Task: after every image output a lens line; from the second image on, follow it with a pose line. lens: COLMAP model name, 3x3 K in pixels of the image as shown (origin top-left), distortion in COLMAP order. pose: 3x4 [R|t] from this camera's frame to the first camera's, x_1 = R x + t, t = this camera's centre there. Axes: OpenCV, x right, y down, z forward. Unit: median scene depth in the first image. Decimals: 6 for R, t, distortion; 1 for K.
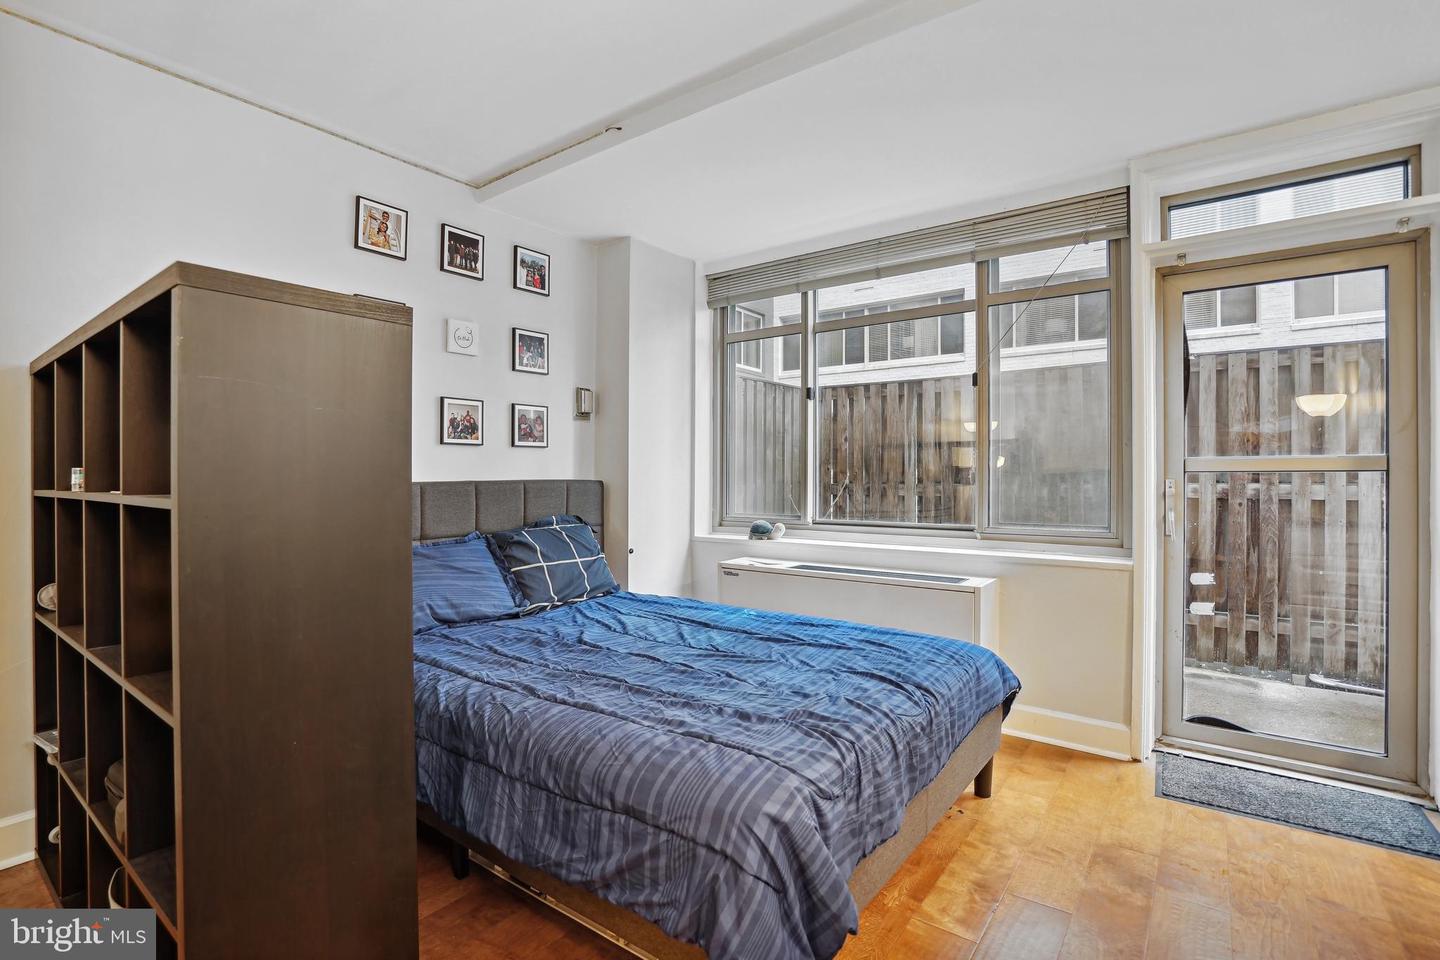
lens RADIAL K [[662.6, 0, 730.2], [0, 662.6, 473.8], [0, 0, 1]] dist [-0.041495, 0.000195]
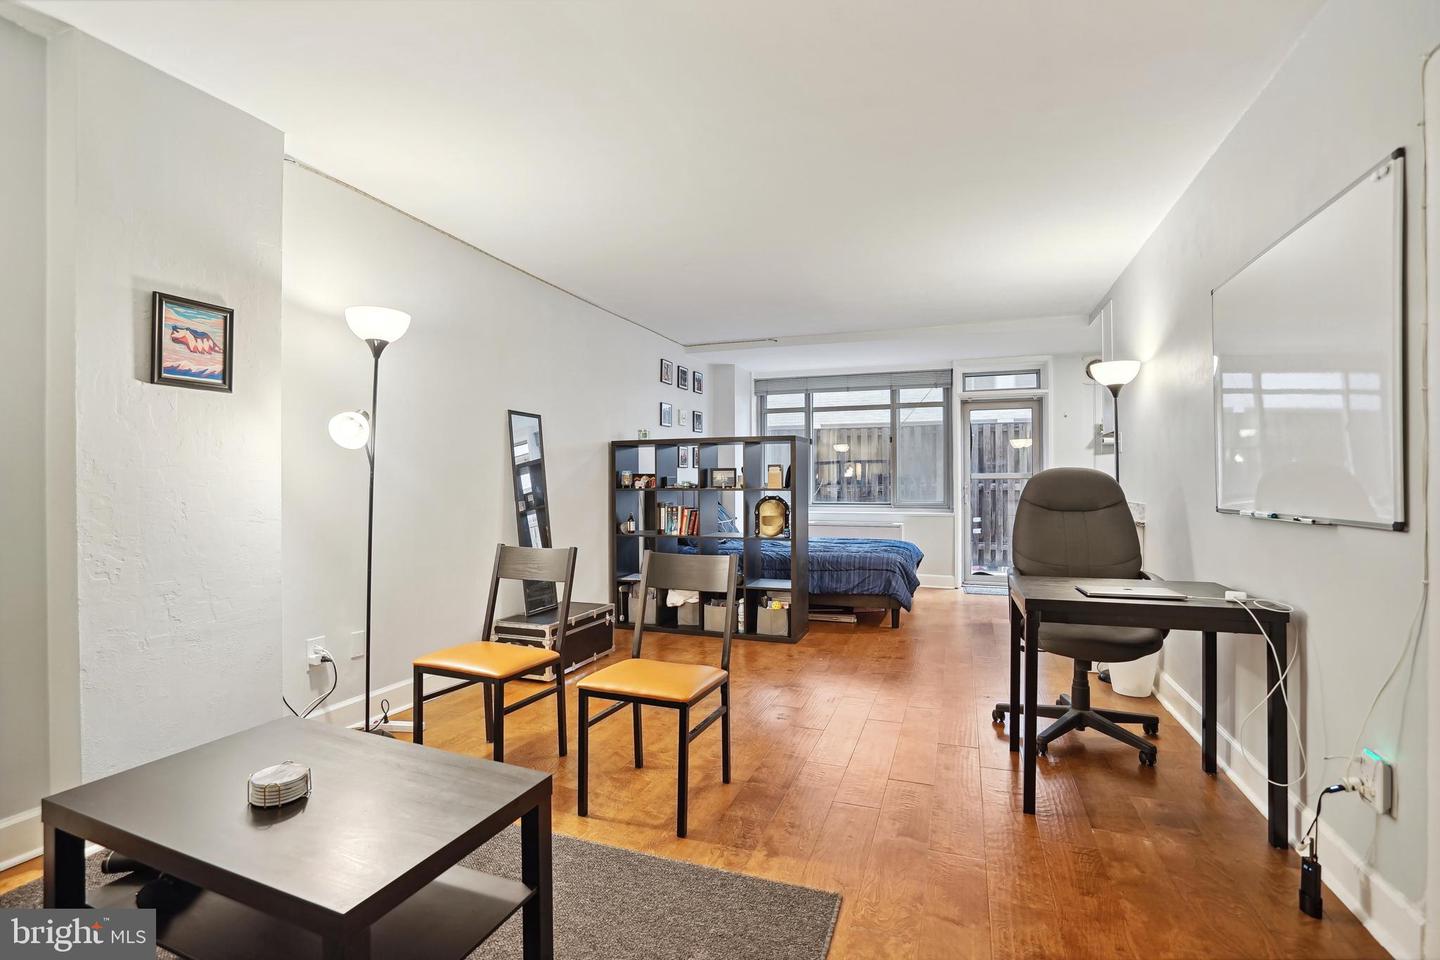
lens RADIAL K [[662.6, 0, 708.3], [0, 662.6, 476.4], [0, 0, 1]] dist [-0.041495, 0.000195]
pose [[0.962971, -0.003400, 0.269582, -0.916949], [0.001777, 0.999979, 0.006265, -0.030882], [-0.269598, -0.005554, 0.962957, -1.129633]]
